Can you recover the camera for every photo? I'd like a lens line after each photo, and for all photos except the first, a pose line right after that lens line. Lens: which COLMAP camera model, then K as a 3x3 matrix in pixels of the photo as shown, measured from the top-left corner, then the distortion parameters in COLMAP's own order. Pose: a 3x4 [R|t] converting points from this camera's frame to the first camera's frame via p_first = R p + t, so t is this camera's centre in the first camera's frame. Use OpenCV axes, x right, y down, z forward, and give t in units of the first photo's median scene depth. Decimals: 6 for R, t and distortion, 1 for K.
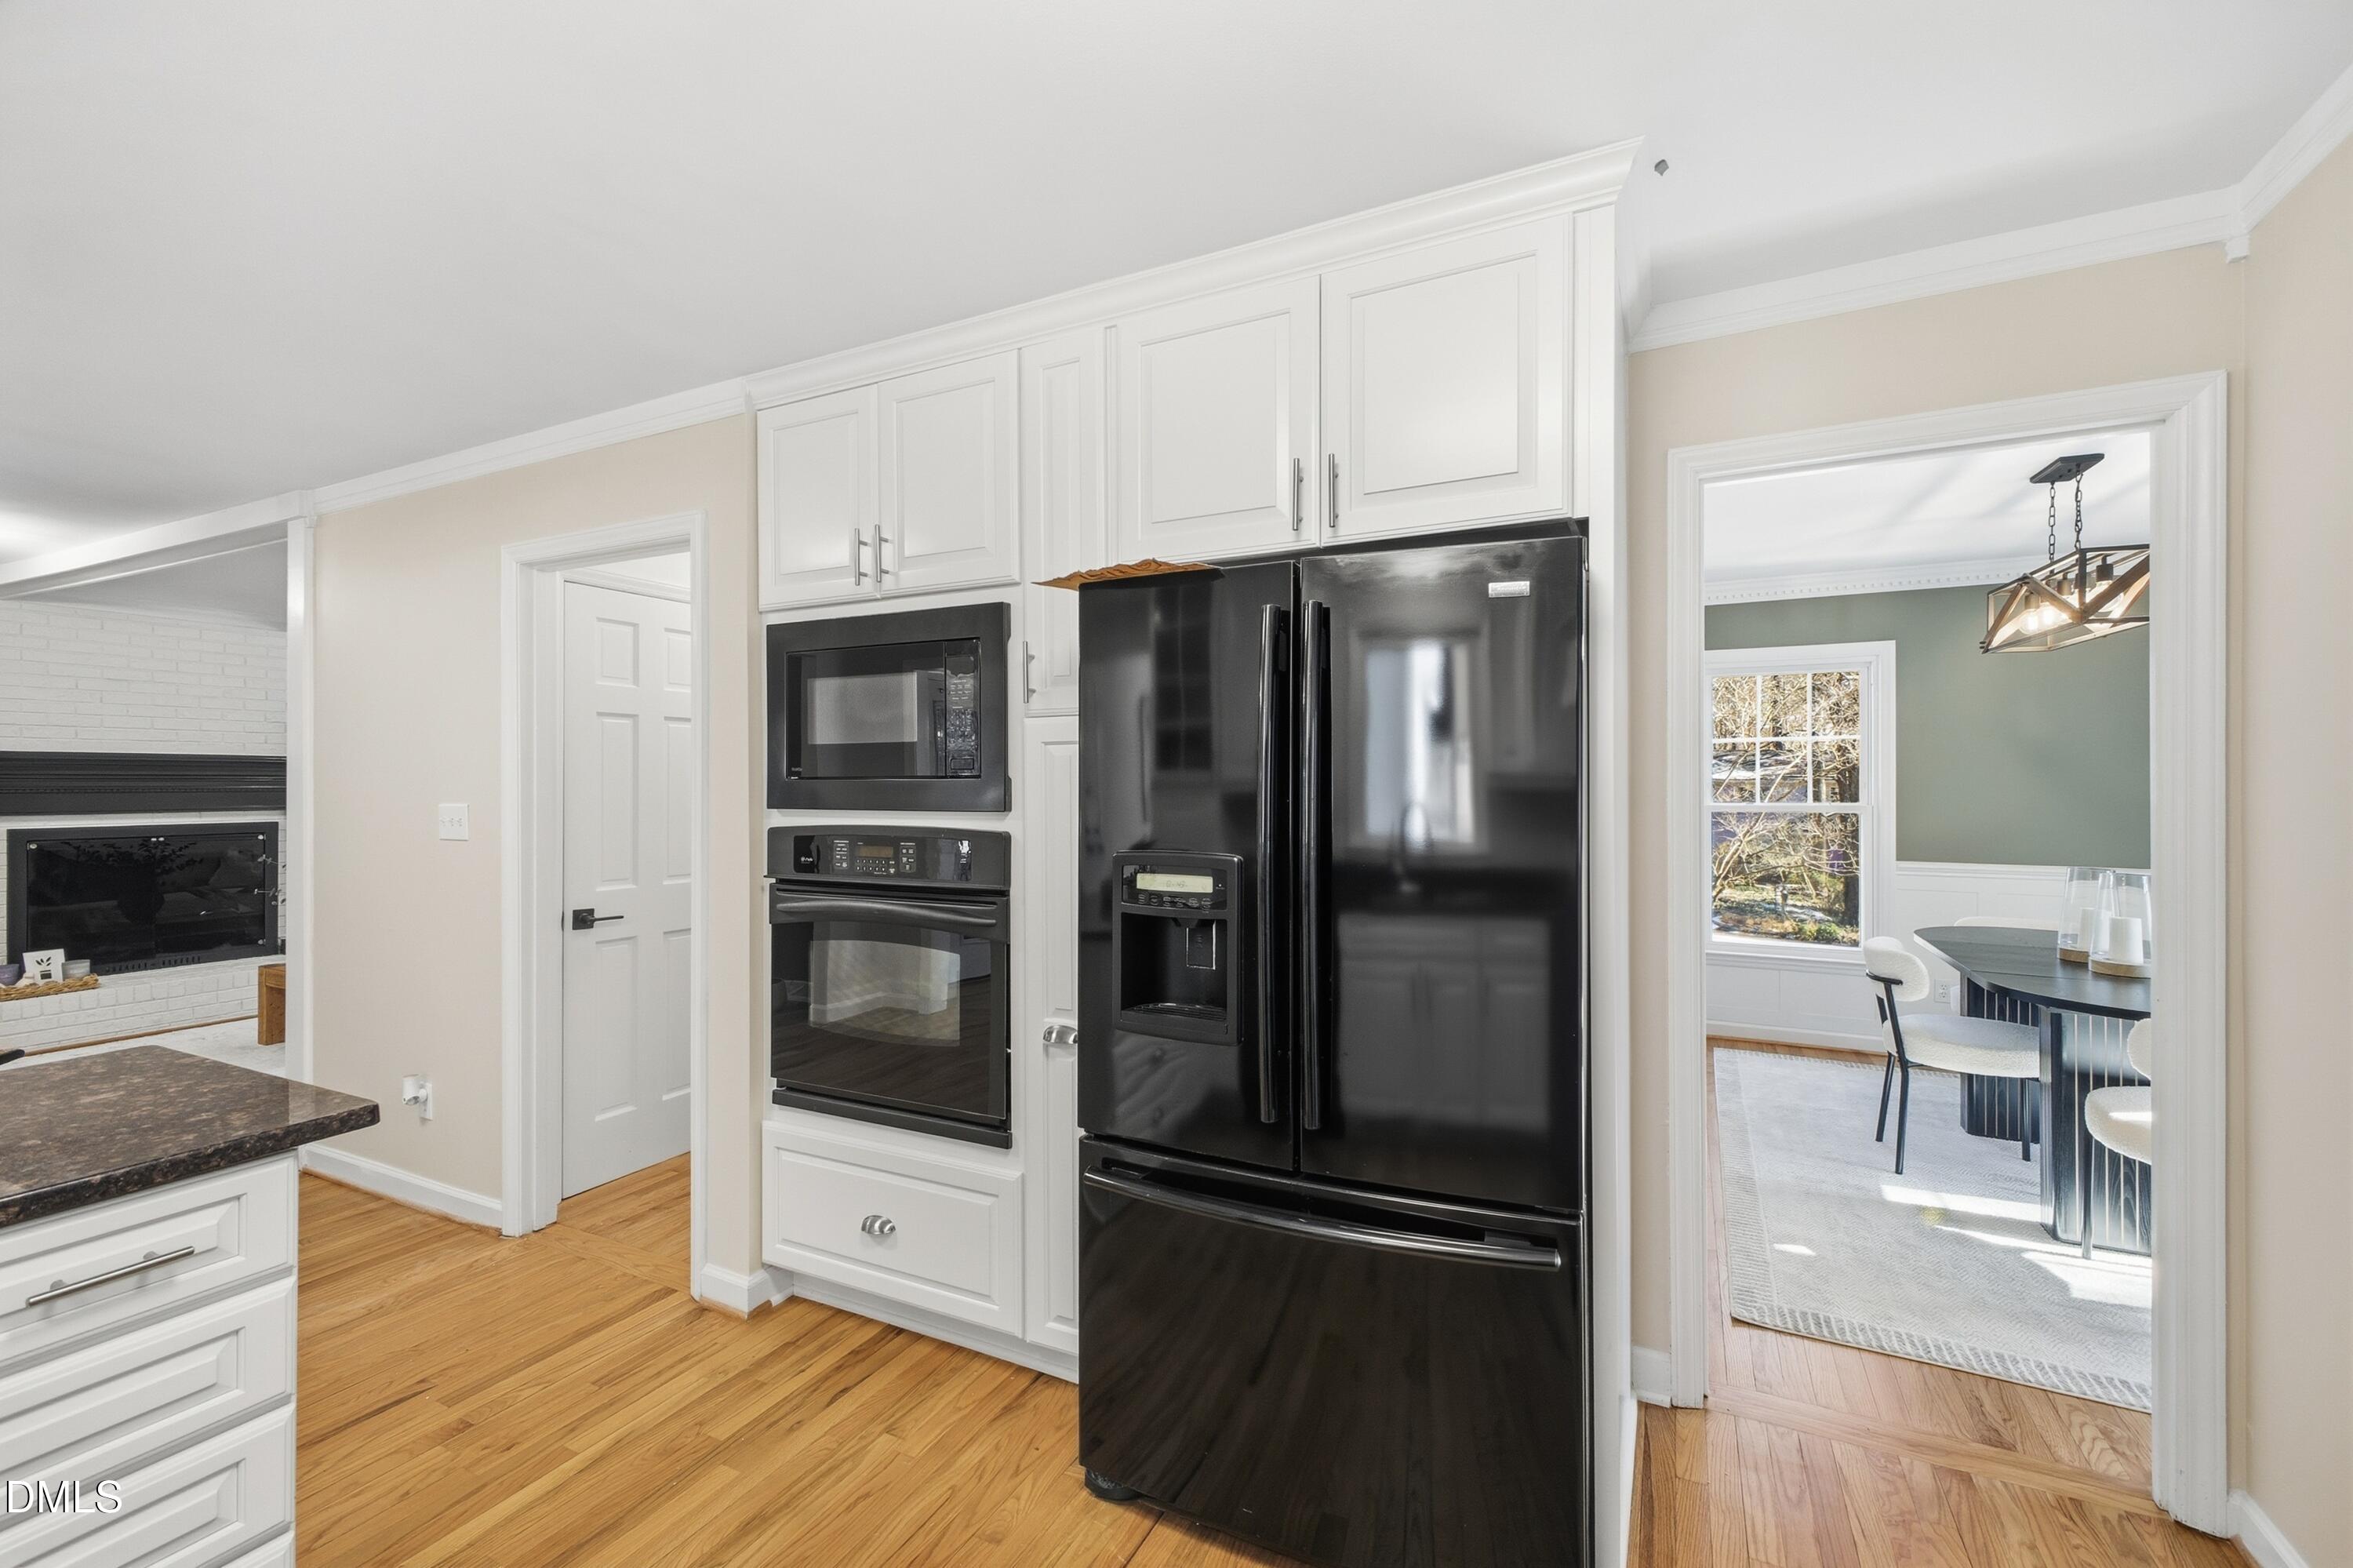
lens RADIAL K [[977.6, 0, 1147.2], [0, 977.6, 779.7], [0, 0, 1]] dist [0.027216, -0.000113]
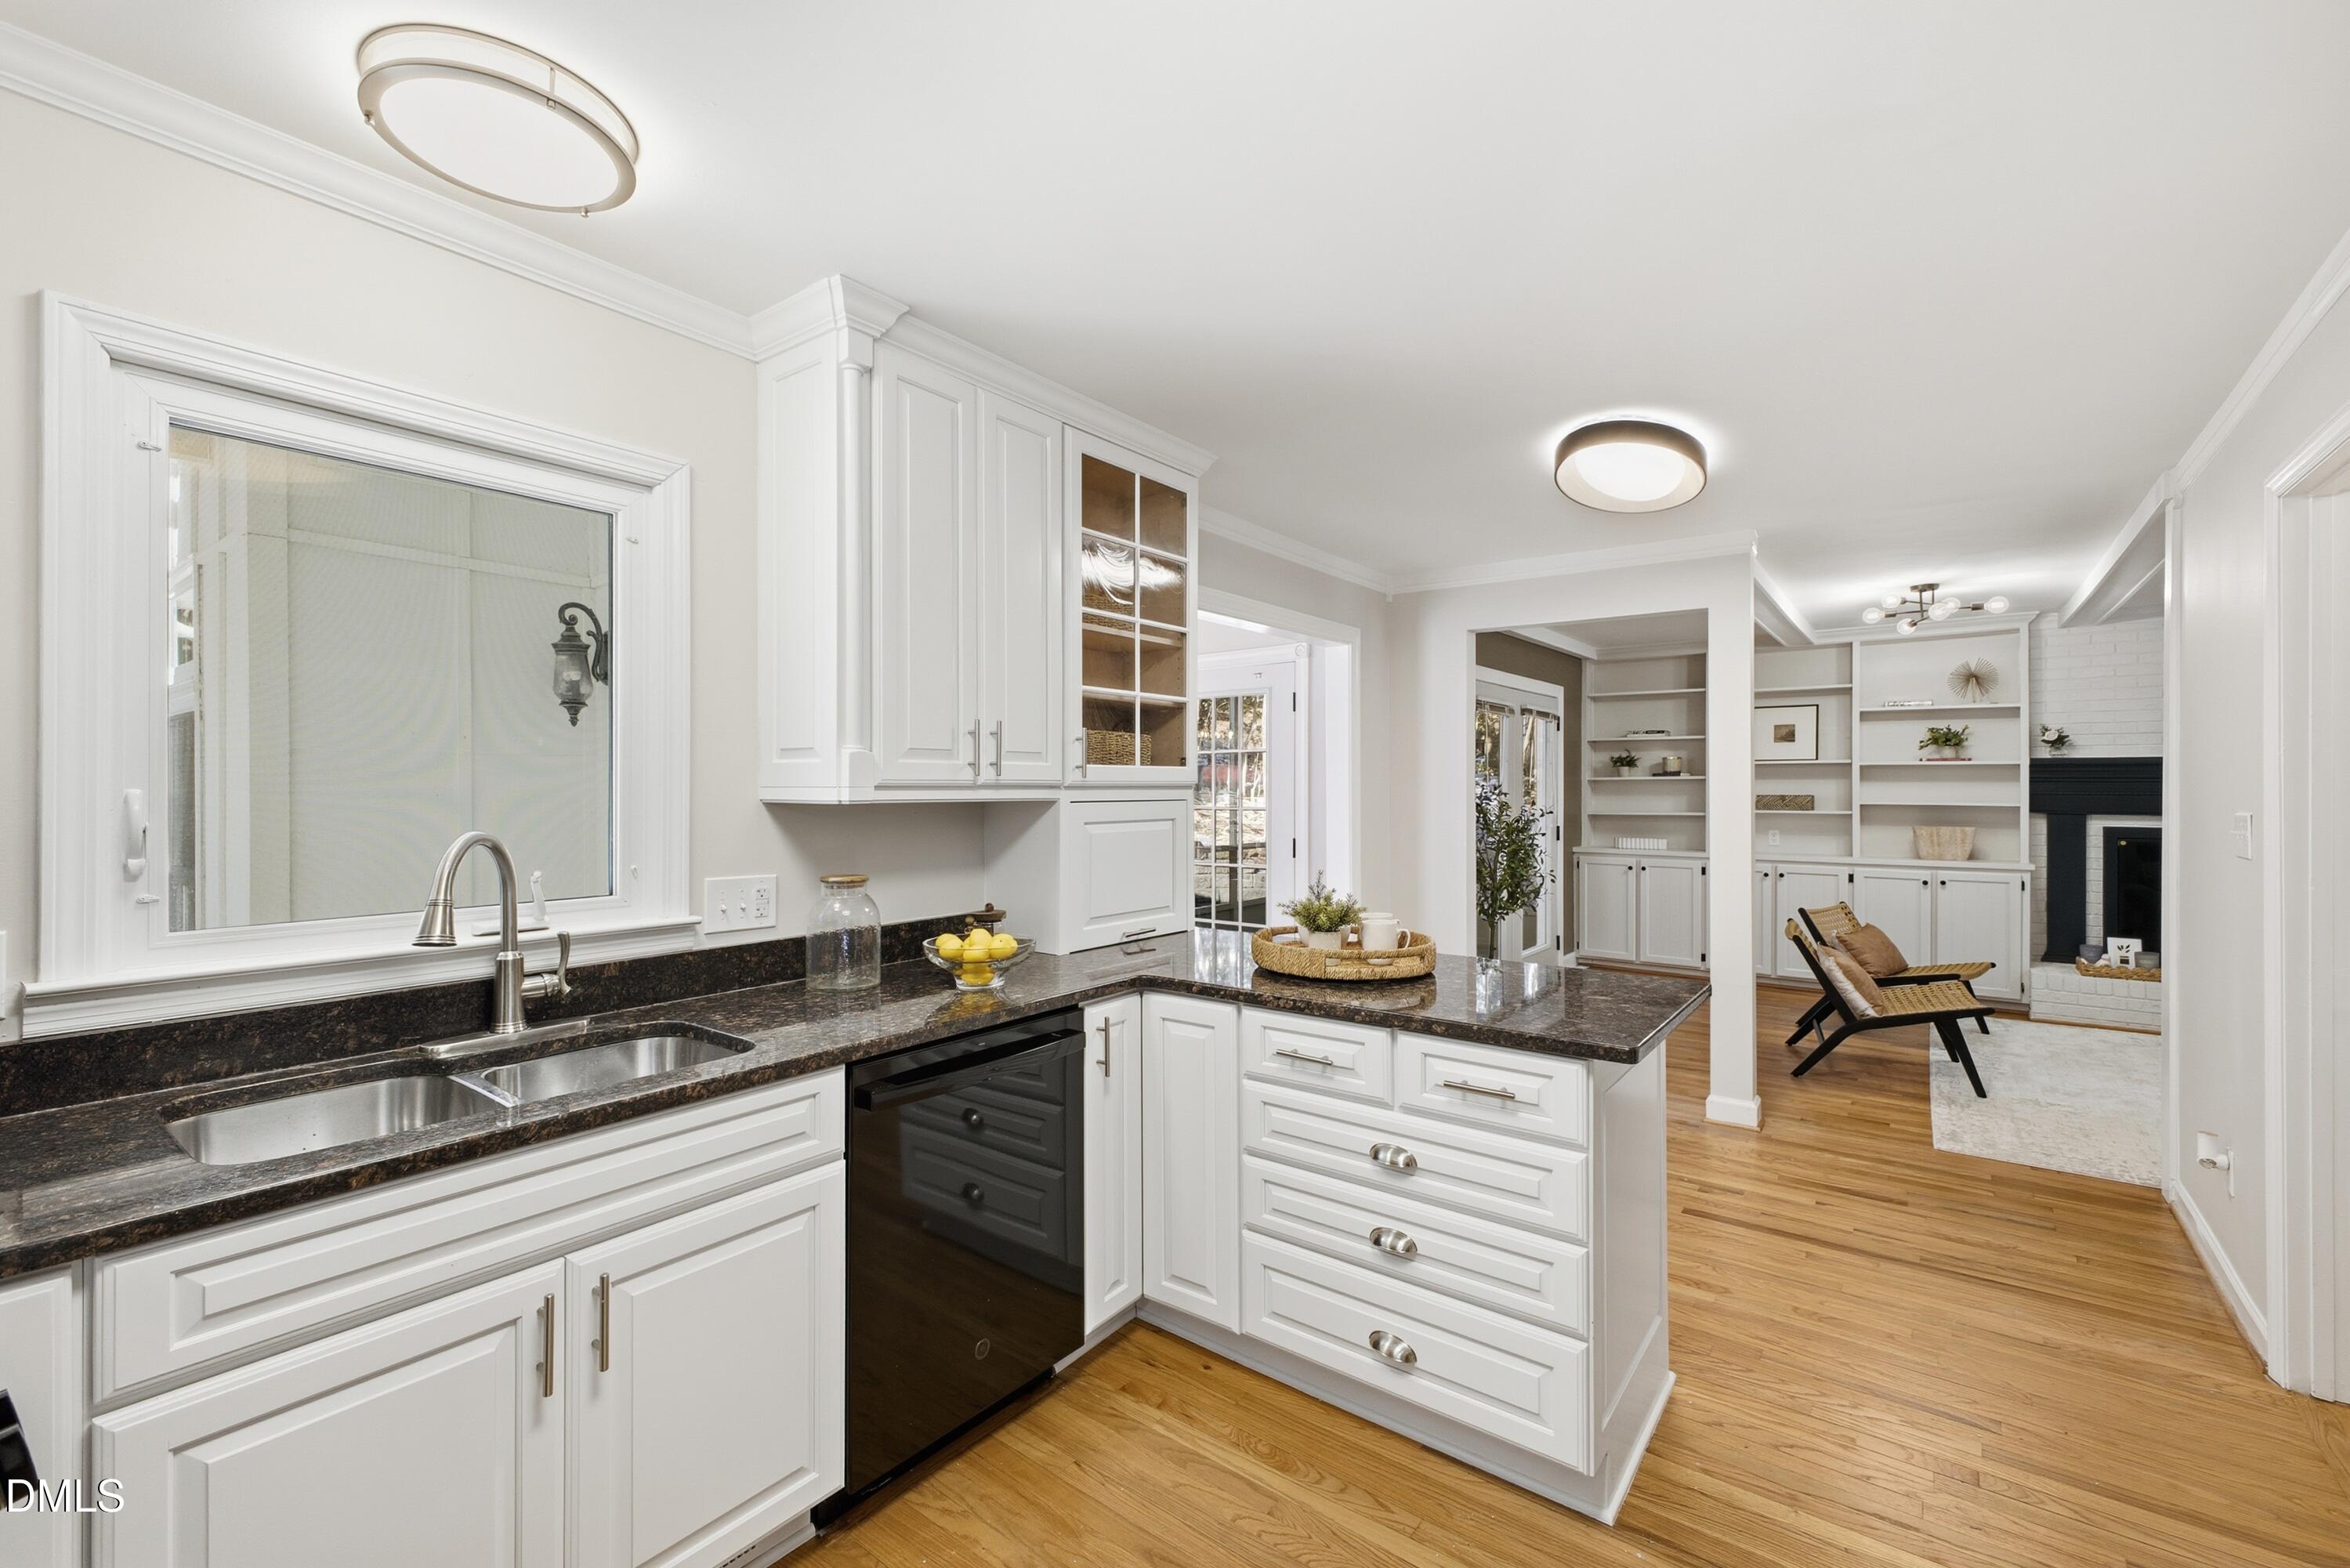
lens RADIAL K [[975.0, 0, 1180.5], [0, 975.0, 782.0], [0, 0, 1]] dist [0.001326, -0.000219]
pose [[-0.130035, -0.002170, -0.991507, 0.294806], [0.001172, 0.999997, -0.002342, 0.002615], [0.991509, -0.001467, -0.130032, 0.378197]]
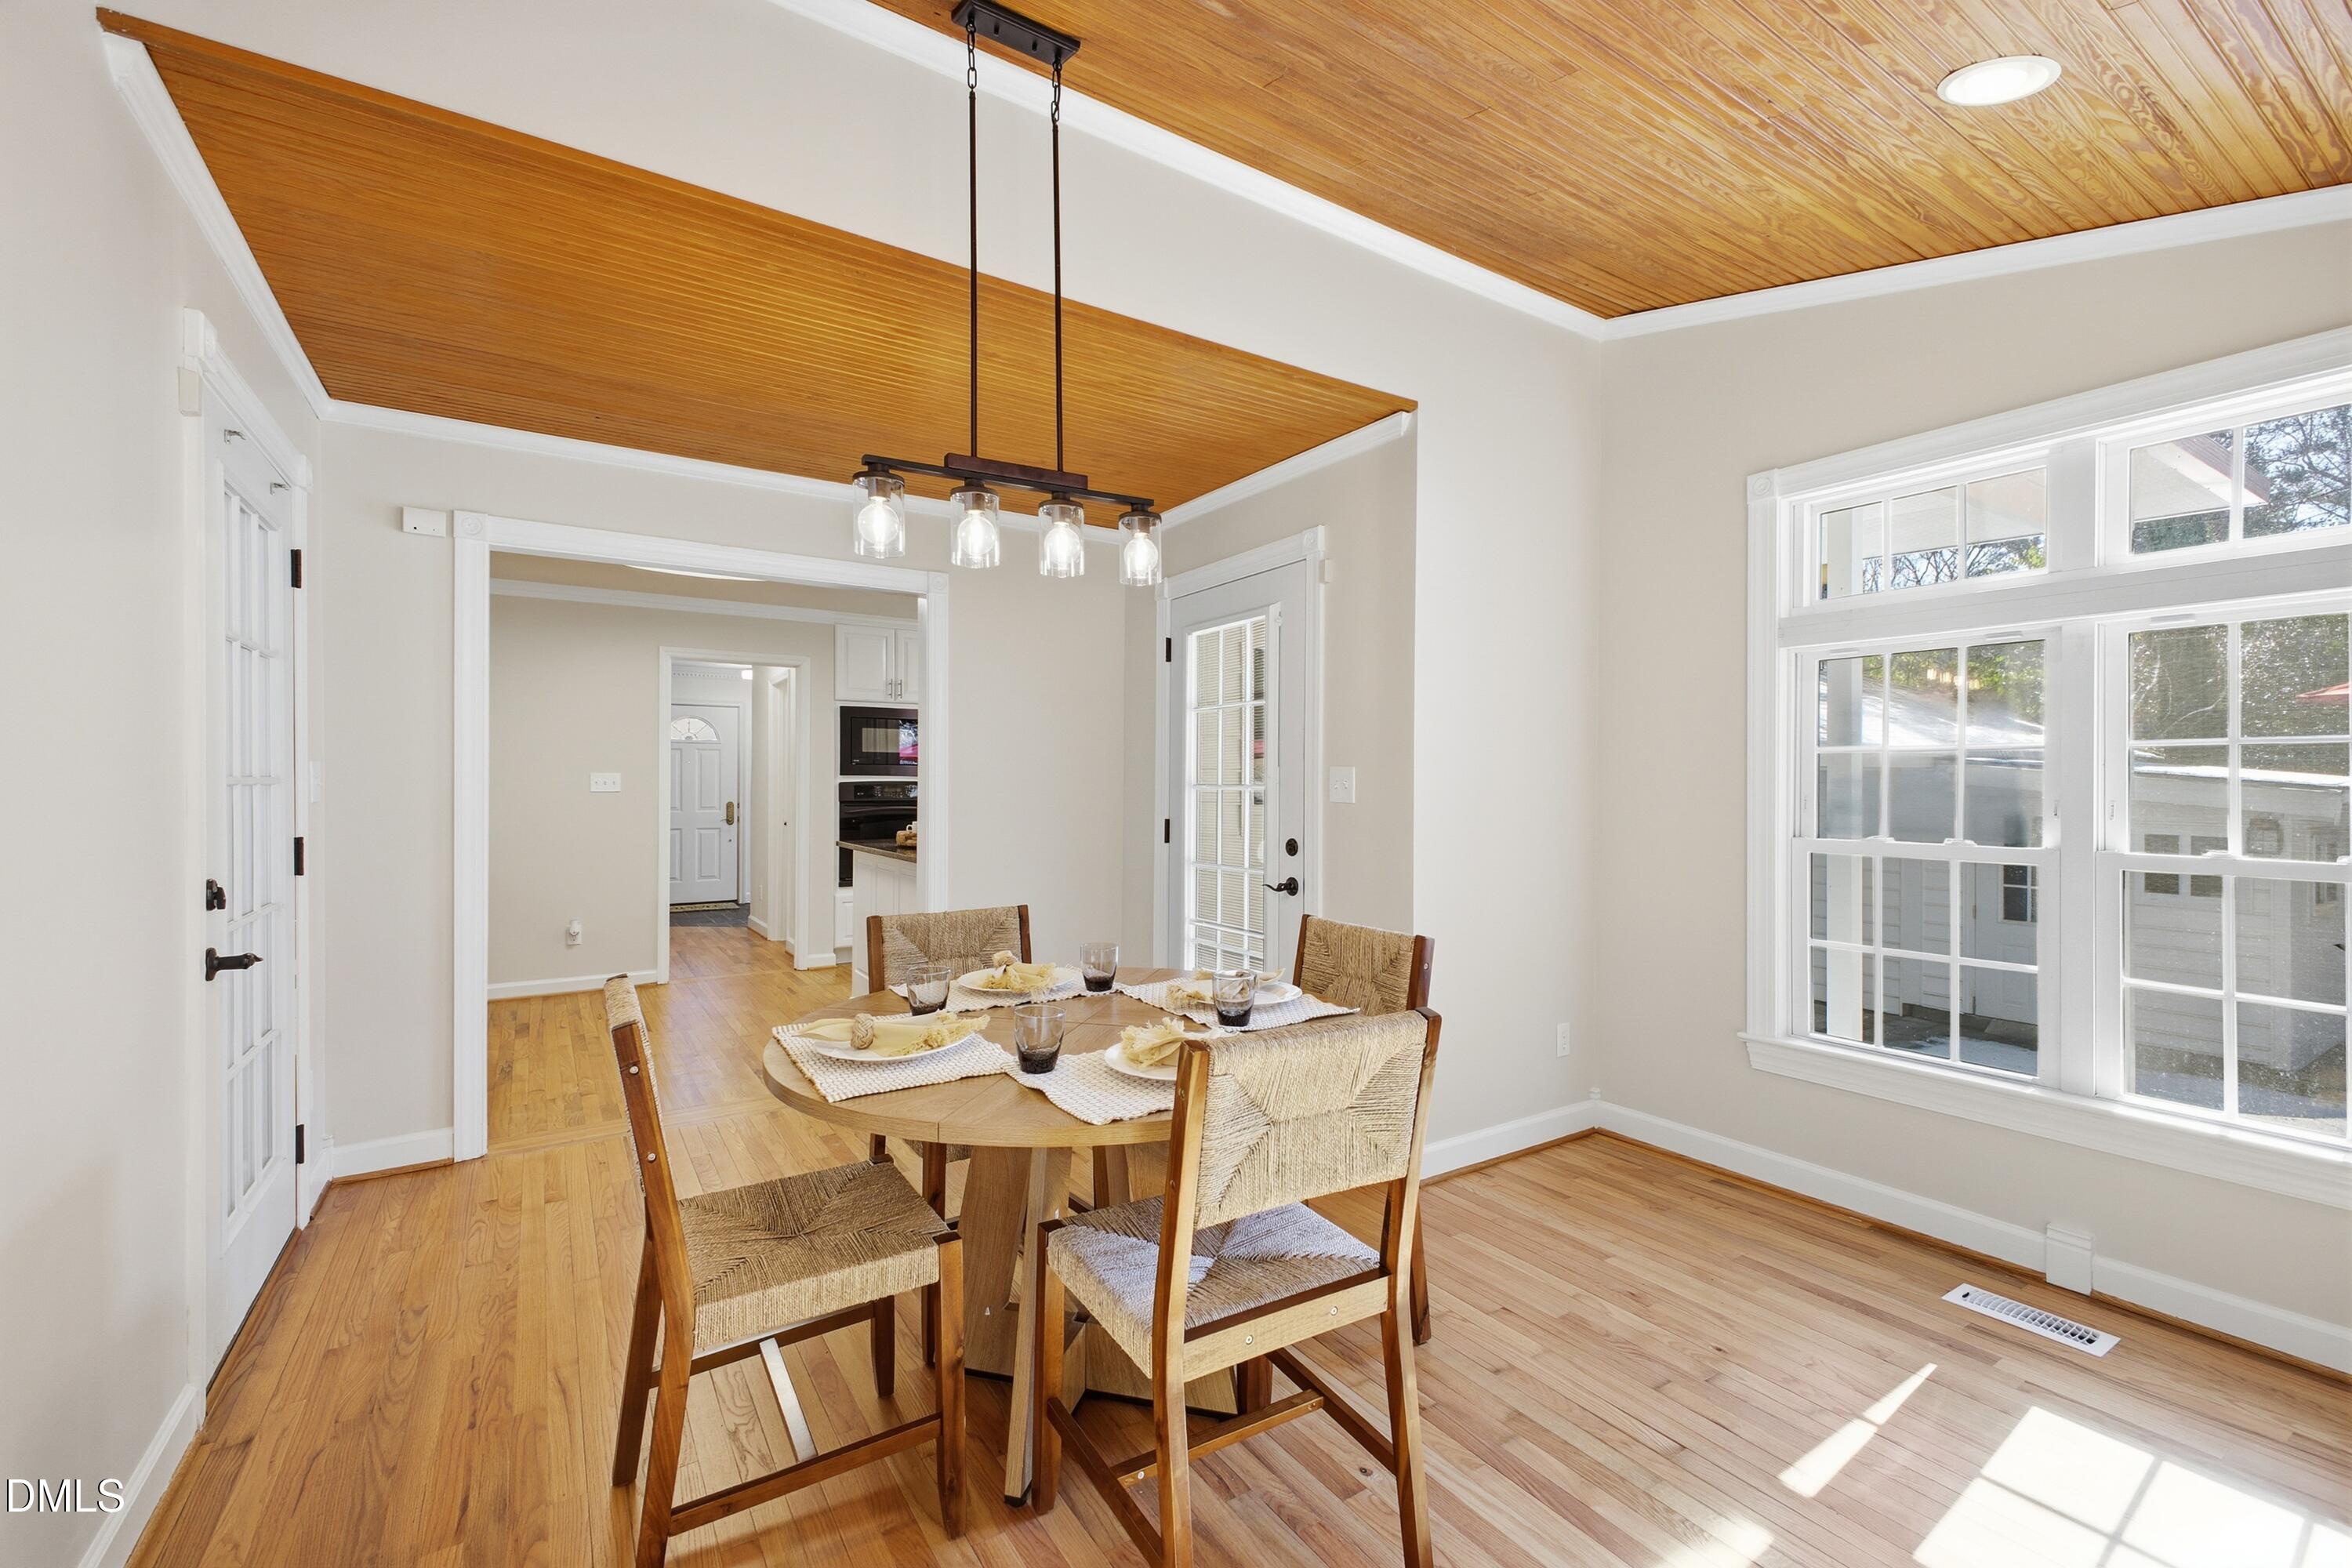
lens RADIAL K [[975.8, 0, 1181.5], [0, 975.8, 782.0], [0, 0, 1]] dist [0.001326, -0.000219]
pose [[0.476484, 0.000639, 0.879183, -2.374085], [-0.004614, 0.999988, 0.001774, 0.041455], [-0.879171, -0.004902, 0.476481, -1.129833]]
